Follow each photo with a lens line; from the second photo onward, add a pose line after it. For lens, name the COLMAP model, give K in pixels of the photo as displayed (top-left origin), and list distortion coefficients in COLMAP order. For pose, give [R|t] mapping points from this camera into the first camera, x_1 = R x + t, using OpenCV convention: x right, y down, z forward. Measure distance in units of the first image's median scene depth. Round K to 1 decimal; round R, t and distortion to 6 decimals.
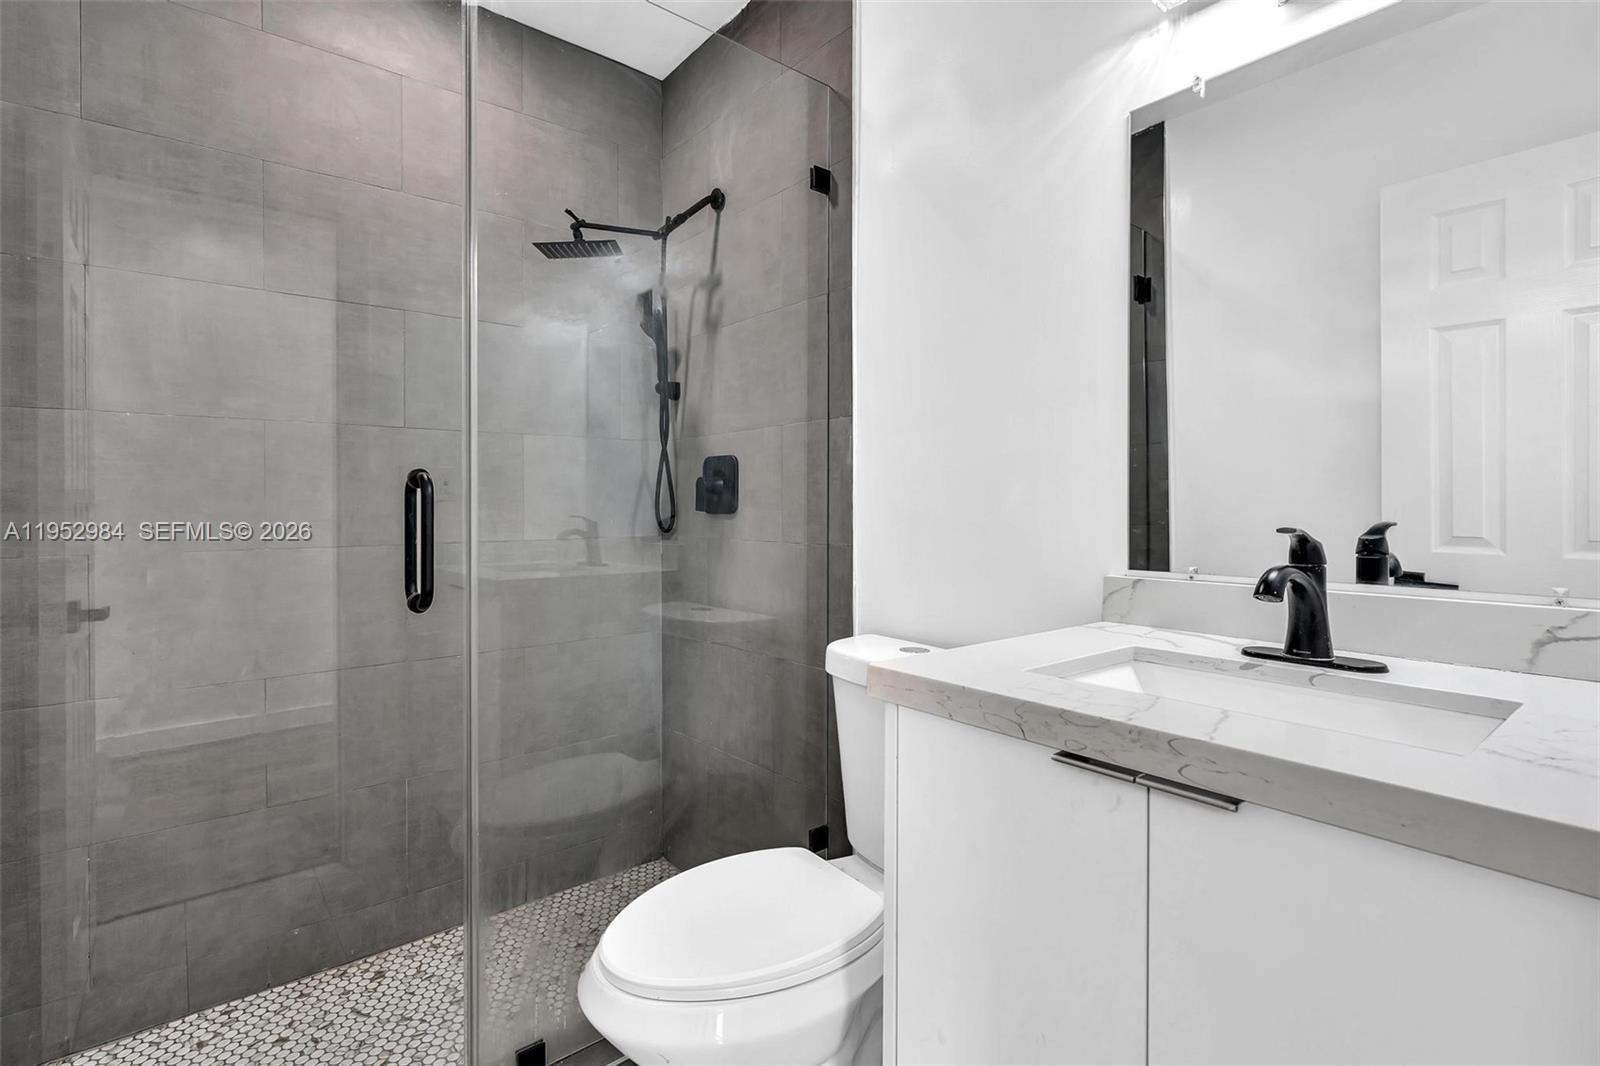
lens RADIAL K [[752.7, 0, 798.6], [0, 752.7, 509.3], [0, 0, 1]] dist [-0.005598, 0.001182]
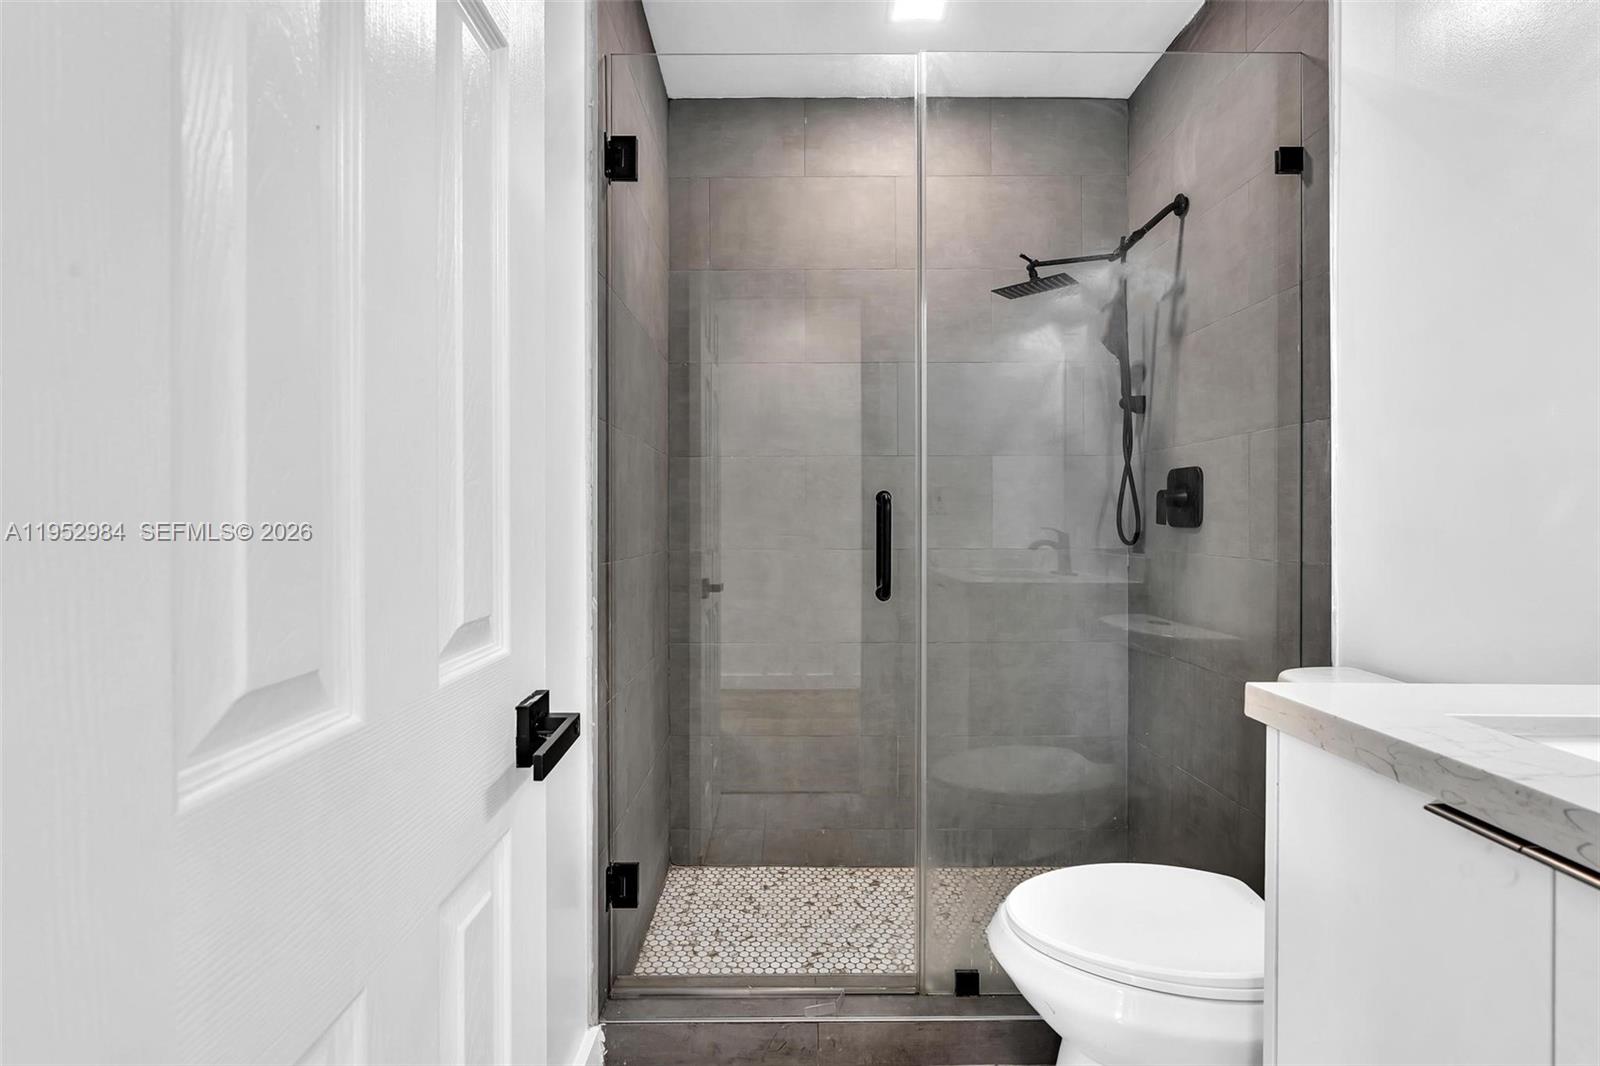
lens RADIAL K [[724.1, 0, 795.5], [0, 724.1, 520.5], [0, 0, 1]] dist [-0.002001, 0.000035]
pose [[0.775812, 0.004481, -0.630948, 0.112129], [-0.004380, 0.999989, 0.001716, -0.002300], [0.630949, 0.001433, 0.775823, -0.049234]]
